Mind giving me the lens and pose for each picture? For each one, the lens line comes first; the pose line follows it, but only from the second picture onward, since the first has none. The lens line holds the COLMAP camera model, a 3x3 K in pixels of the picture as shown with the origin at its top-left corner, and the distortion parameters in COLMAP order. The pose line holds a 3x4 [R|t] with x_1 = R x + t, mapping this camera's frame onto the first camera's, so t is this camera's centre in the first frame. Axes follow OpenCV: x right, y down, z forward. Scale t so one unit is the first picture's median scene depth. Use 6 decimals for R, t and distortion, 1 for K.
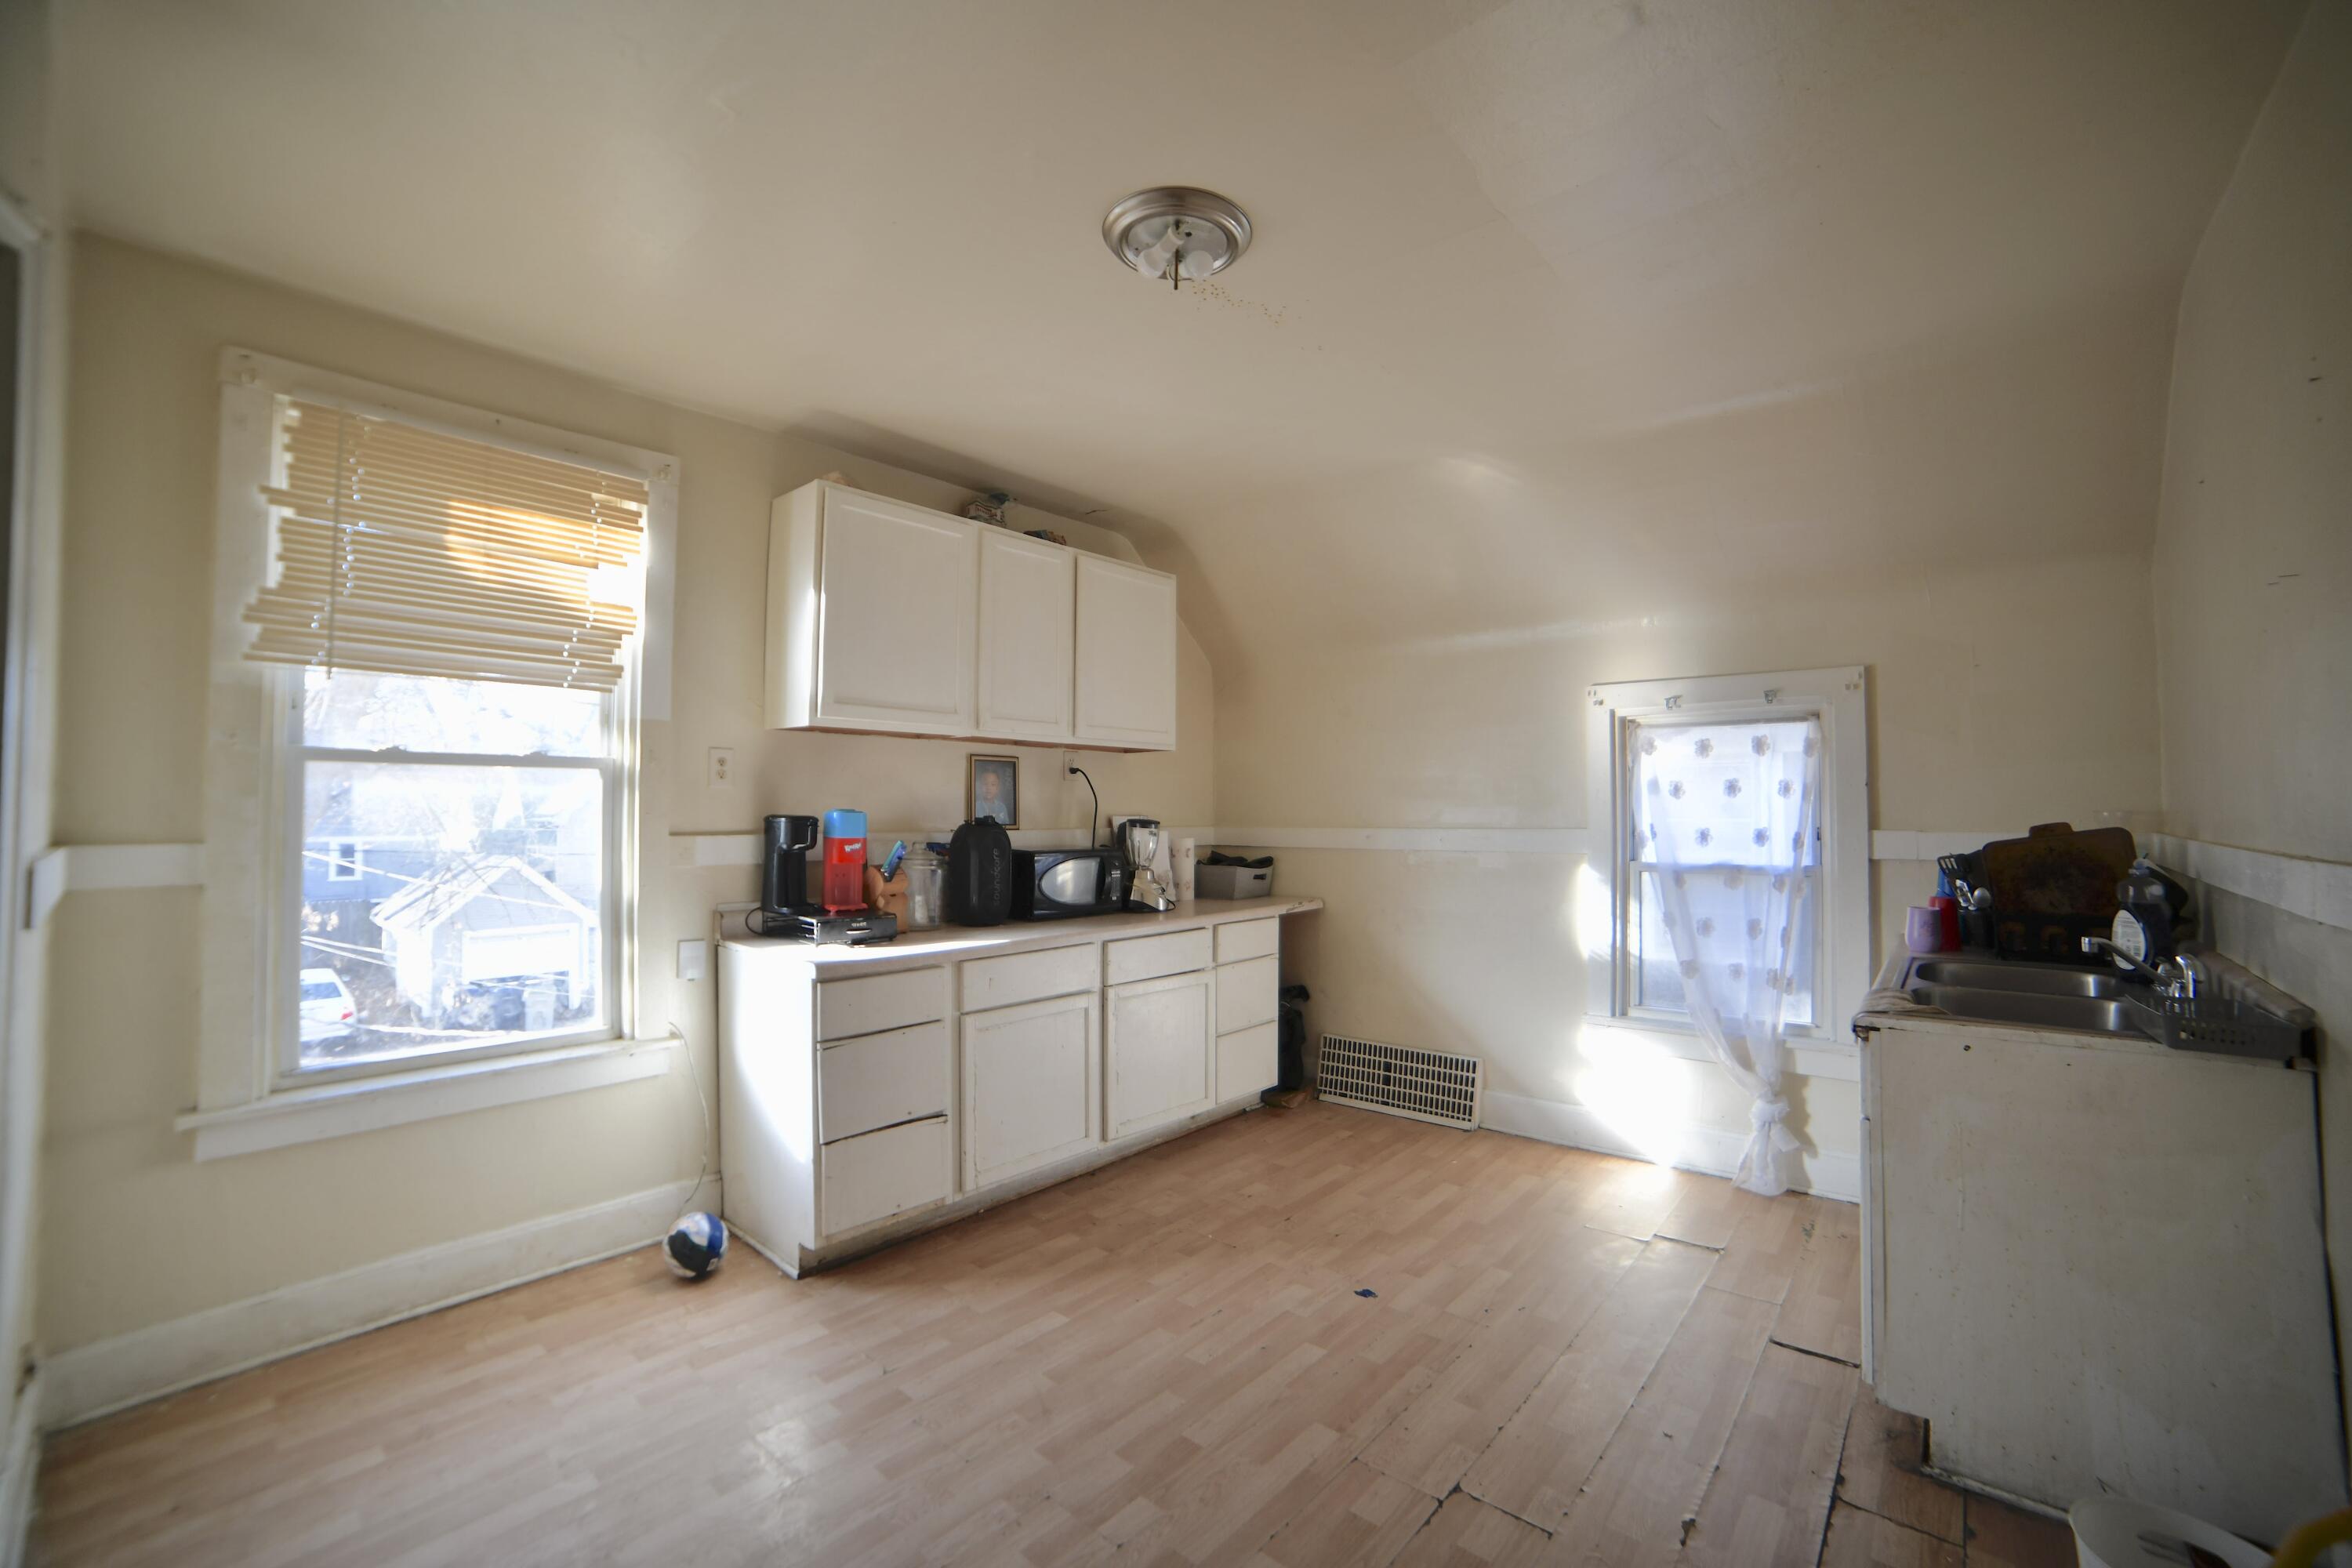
lens RADIAL K [[970.3, 0, 1187.7], [0, 970.3, 779.7], [0, 0, 1]] dist [-0.111251, 0.040526]
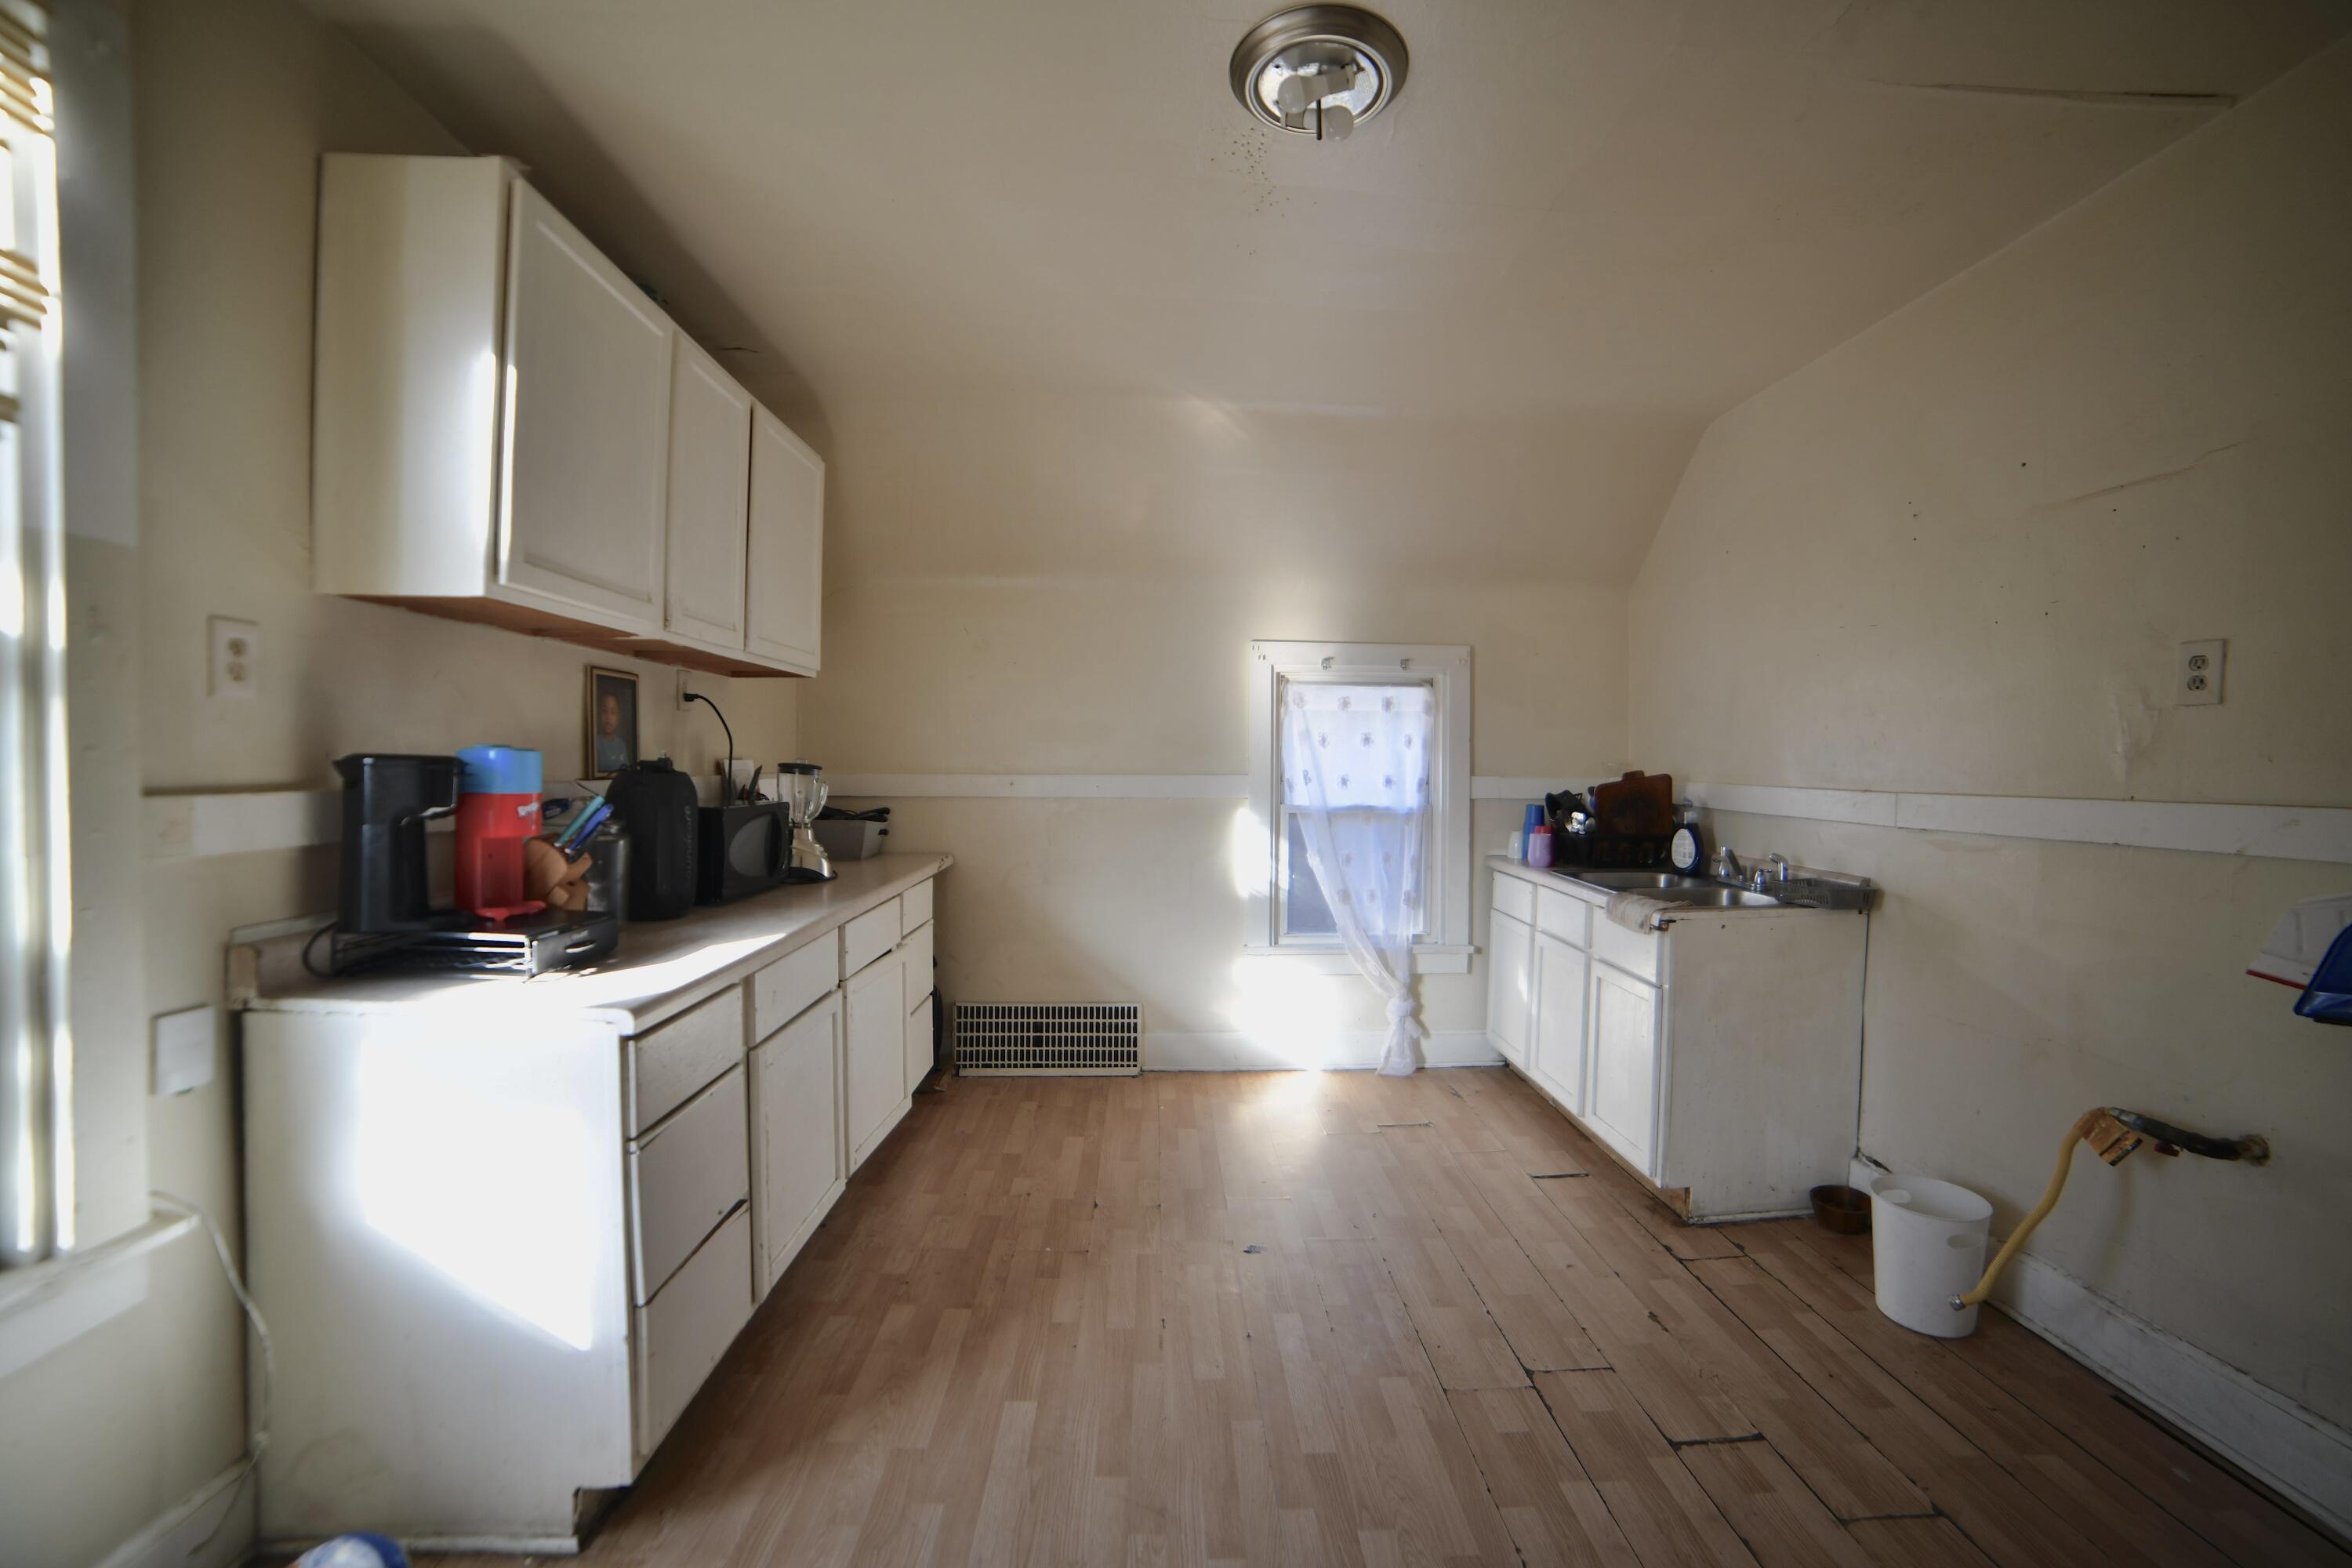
lens RADIAL K [[970.3, 0, 1187.7], [0, 970.3, 779.7], [0, 0, 1]] dist [-0.111251, 0.040526]
pose [[0.727271, -0.006736, 0.686317, -0.433466], [-0.030687, 0.998633, 0.042320, 0.014899], [-0.685664, -0.051840, 0.726070, 0.289671]]
